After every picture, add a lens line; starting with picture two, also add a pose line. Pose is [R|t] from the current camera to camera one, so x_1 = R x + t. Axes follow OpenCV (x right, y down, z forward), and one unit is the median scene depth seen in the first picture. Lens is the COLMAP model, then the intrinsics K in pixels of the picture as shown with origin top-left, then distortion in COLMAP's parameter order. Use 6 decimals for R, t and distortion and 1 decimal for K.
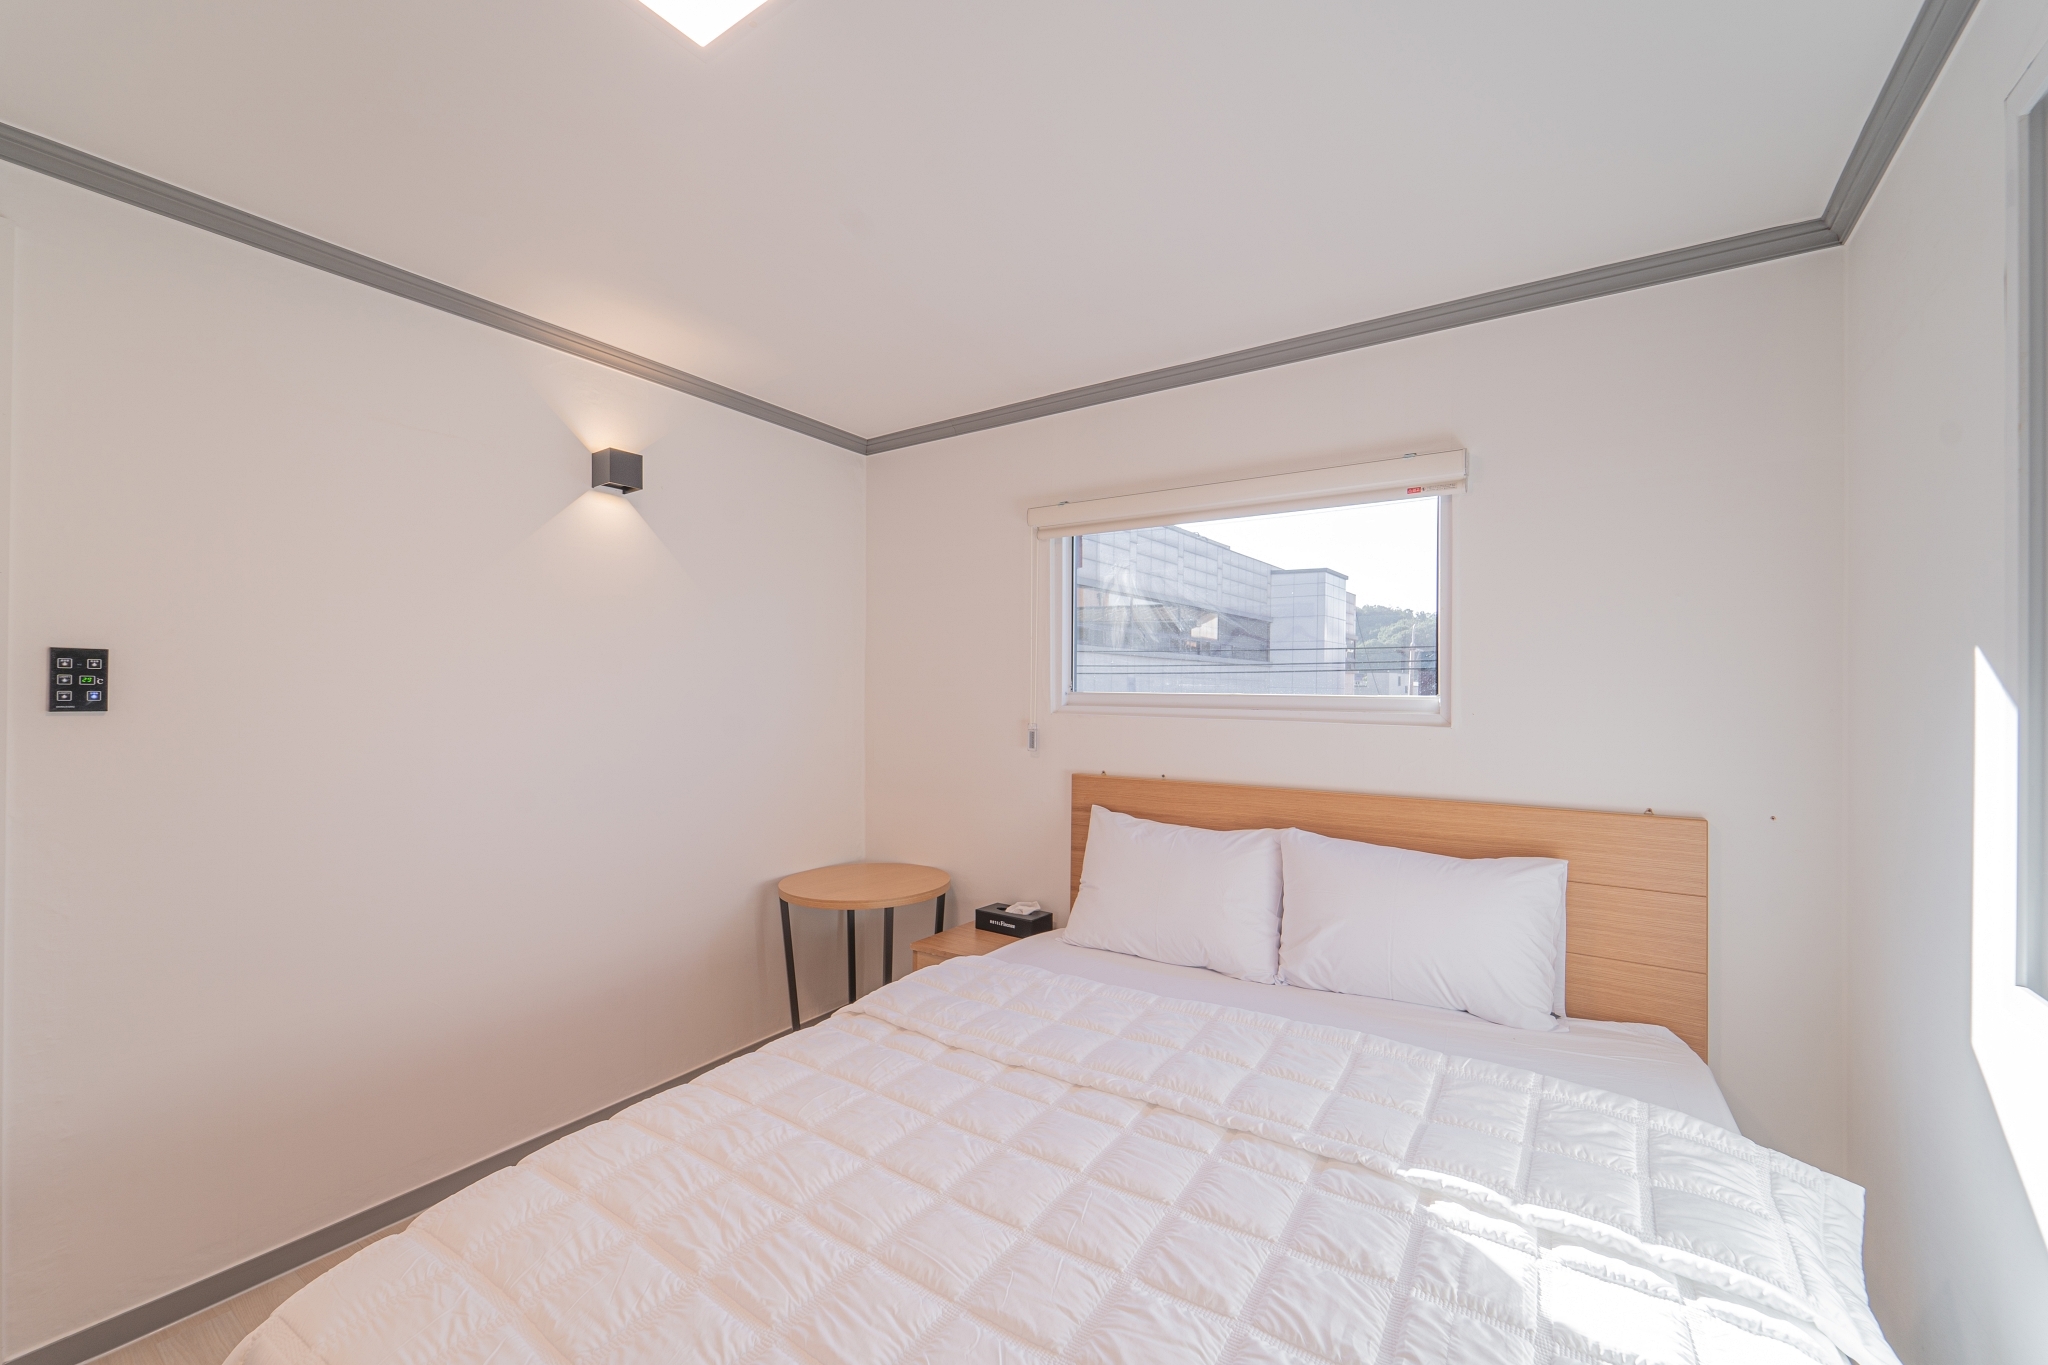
lens RADIAL K [[847.2, 0, 1006.4], [0, 847.2, 691.0], [0, 0, 1]] dist [0.013885, -0.000501]
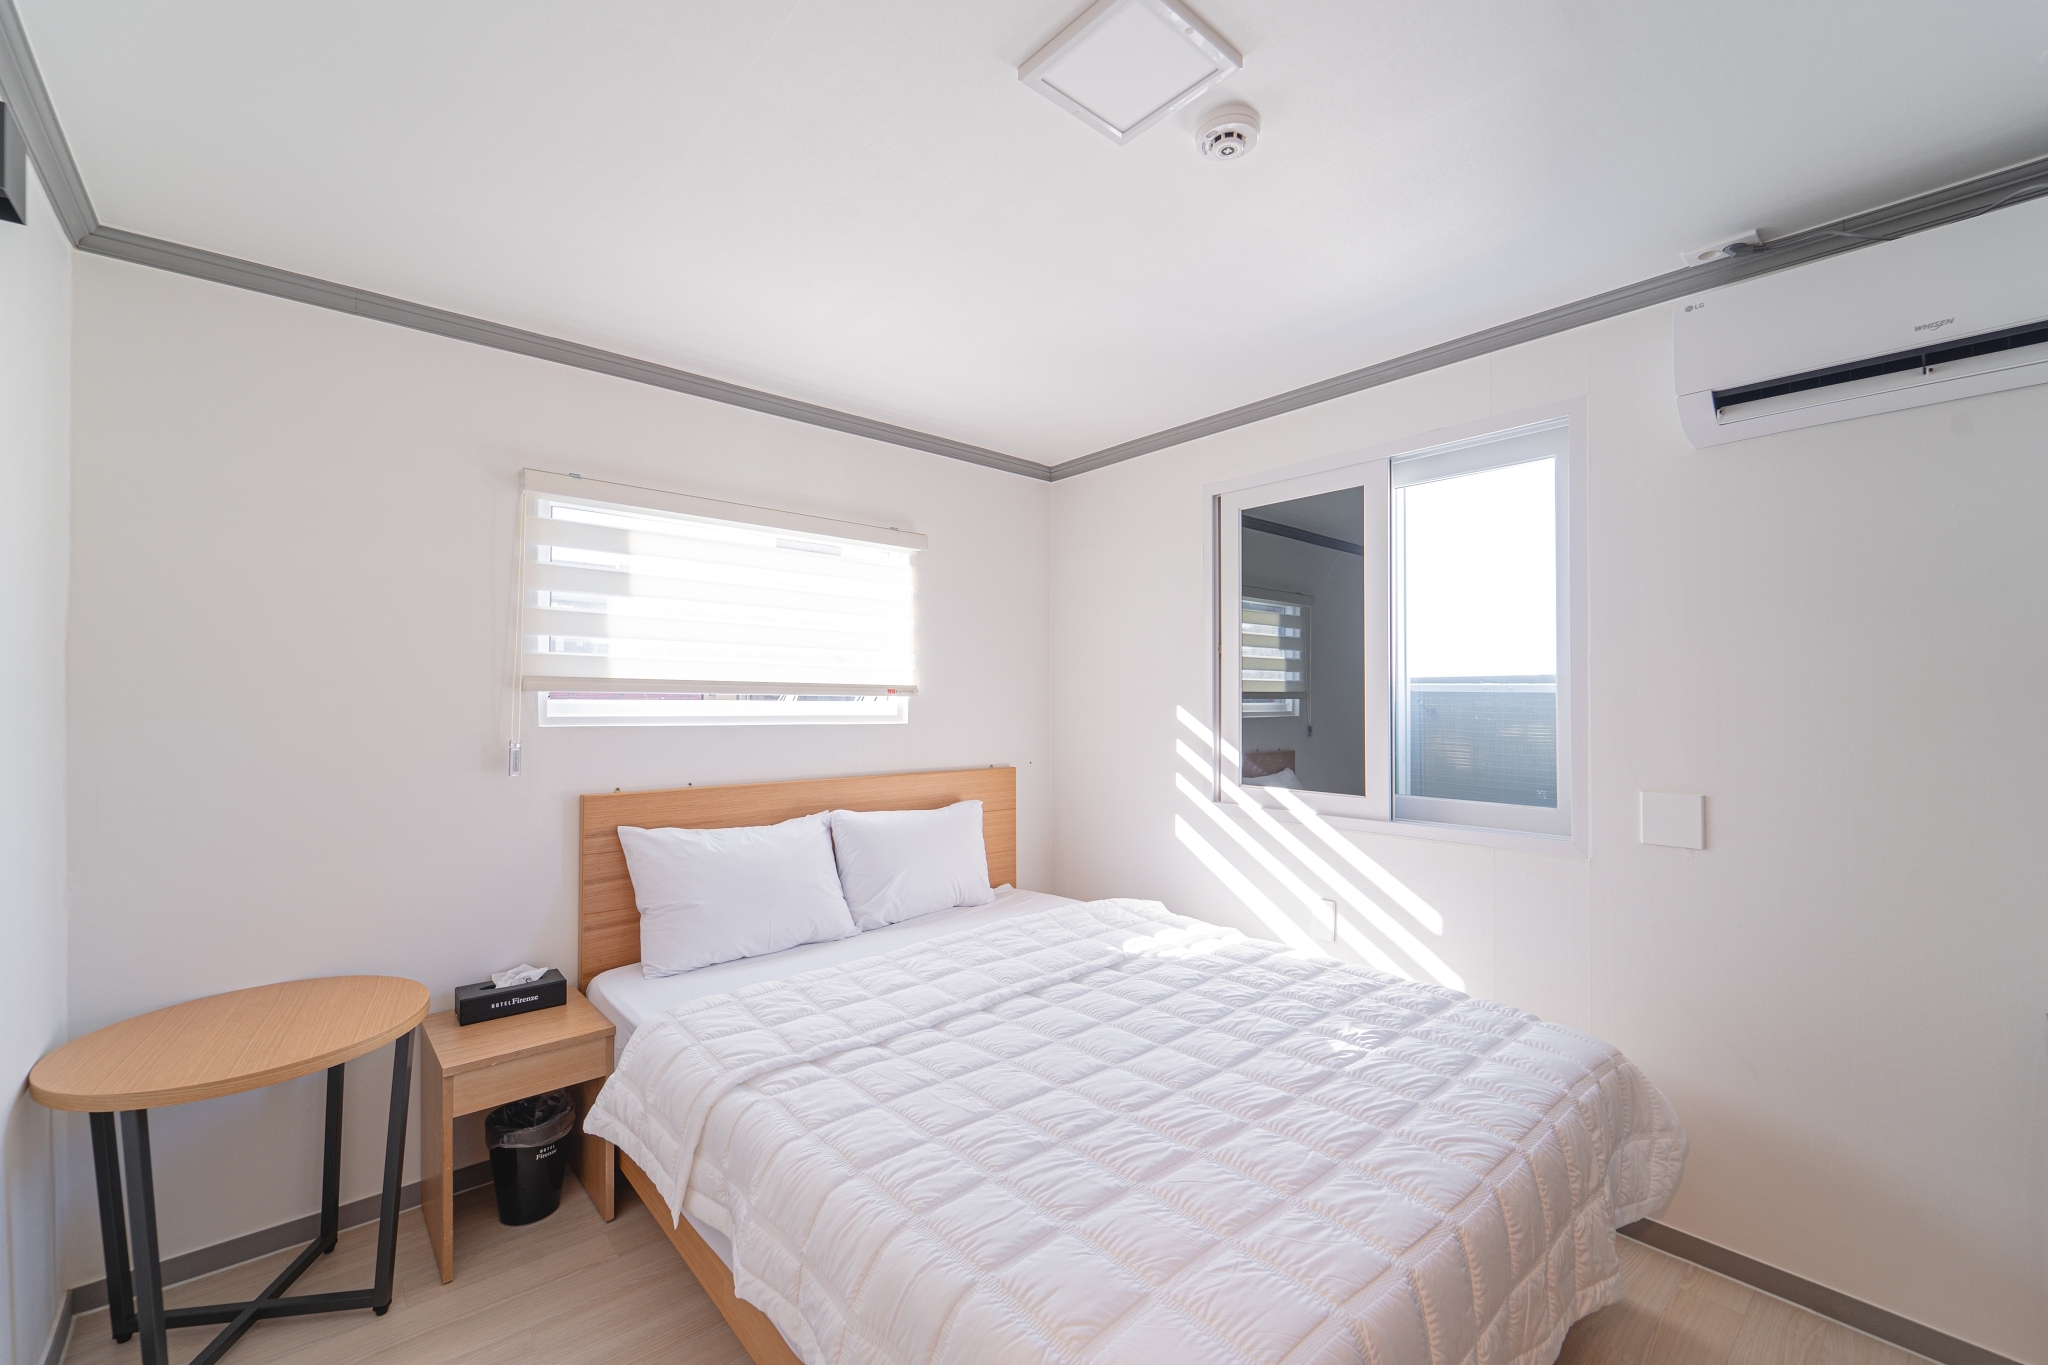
lens RADIAL K [[847.2, 0, 1018.8], [0, 847.2, 686.8], [0, 0, 1]] dist [0.013885, -0.000501]
pose [[0.216517, 0.016833, 0.976134, -0.950652], [-0.002582, 0.999858, -0.016670, 0.002481], [-0.976275, 0.001089, 0.216530, 0.554774]]
